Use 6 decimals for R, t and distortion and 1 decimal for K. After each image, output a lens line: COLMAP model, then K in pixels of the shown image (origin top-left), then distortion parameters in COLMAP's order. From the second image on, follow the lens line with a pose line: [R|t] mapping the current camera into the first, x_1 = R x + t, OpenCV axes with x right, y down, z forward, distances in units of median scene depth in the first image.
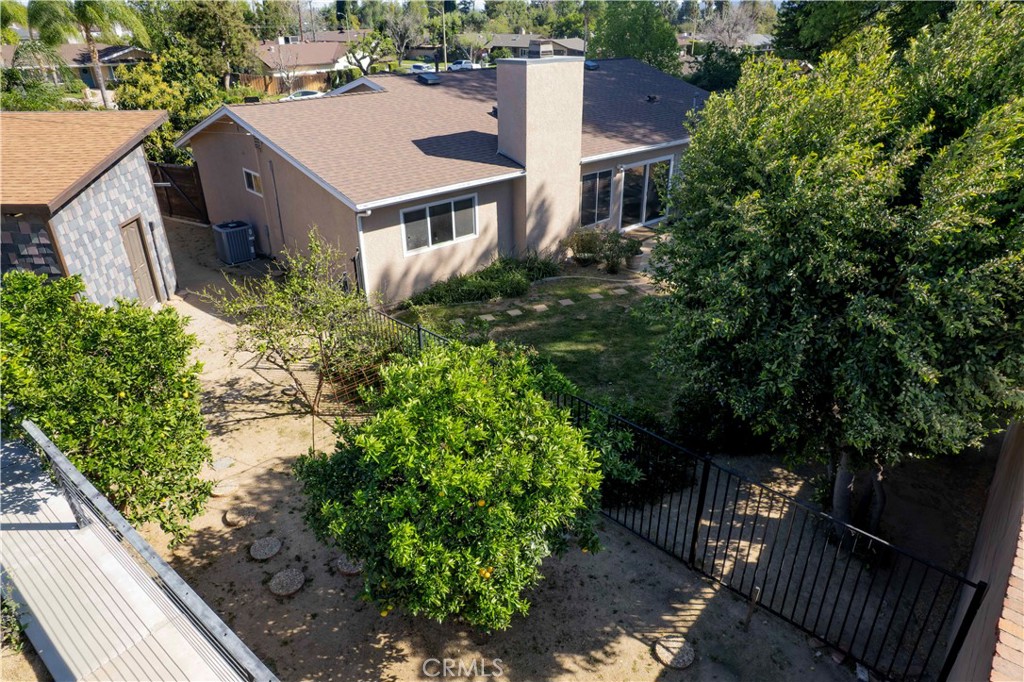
lens RADIAL K [[652.9, 0, 517.0], [0, 652.9, 344.3], [0, 0, 1]] dist [-0.071943, 0.056270]
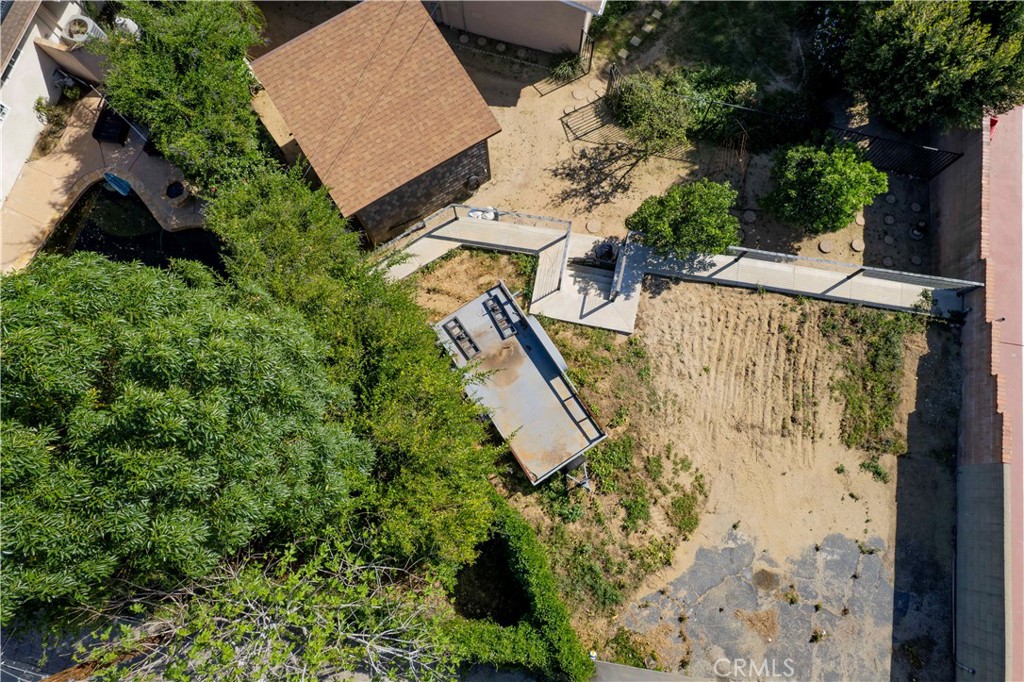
lens RADIAL K [[652.9, 0, 517.0], [0, 652.9, 344.3], [0, 0, 1]] dist [-0.071943, 0.056270]
pose [[0.860340, -0.497047, 0.112960, -0.781097], [0.232974, 0.580560, 0.780175, -0.789073], [-0.453364, -0.644899, 0.615277, -0.256441]]
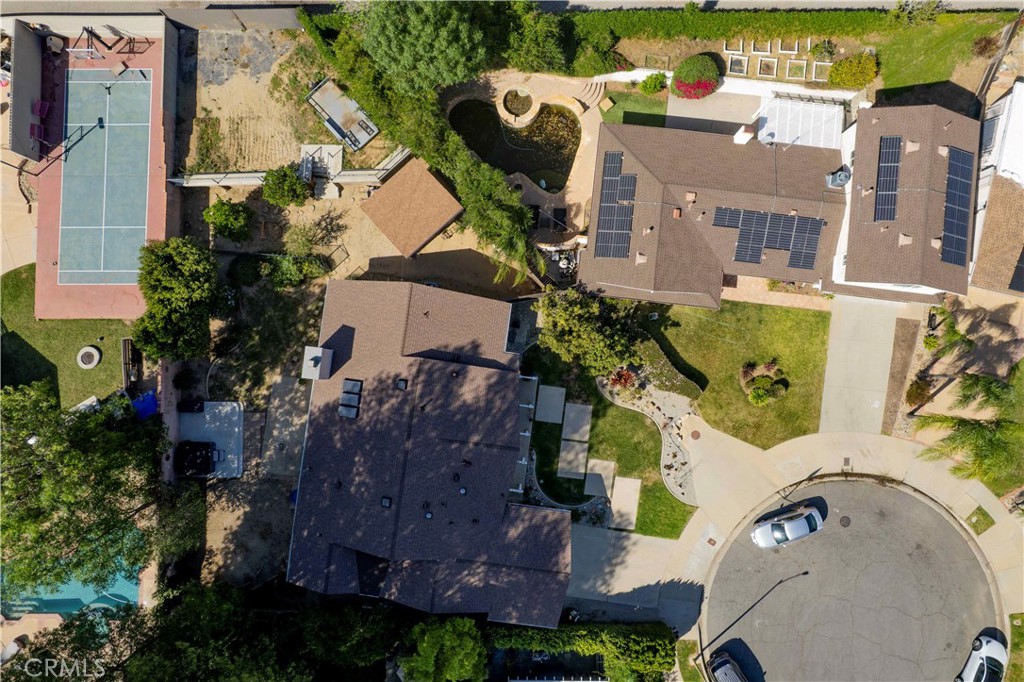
lens RADIAL K [[652.9, 0, 517.0], [0, 652.9, 344.3], [0, 0, 1]] dist [-0.071943, 0.056270]
pose [[-0.761276, 0.648165, -0.018479, -0.574341], [-0.277279, -0.299641, 0.912870, -2.943815], [0.586153, 0.700070, 0.407832, 0.362984]]
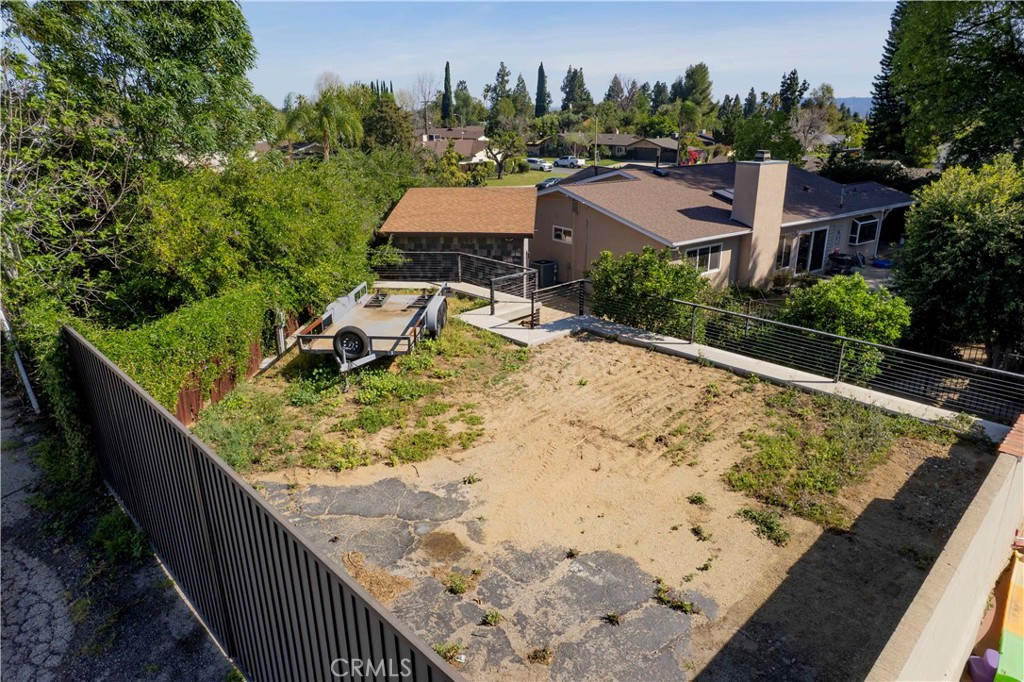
lens RADIAL K [[652.9, 0, 517.0], [0, 652.9, 344.3], [0, 0, 1]] dist [-0.071943, 0.056270]
pose [[0.996183, 0.030206, -0.081892, -0.416204], [-0.040547, 0.990982, -0.127710, 0.231340], [0.077296, 0.130543, 0.988425, -0.560798]]
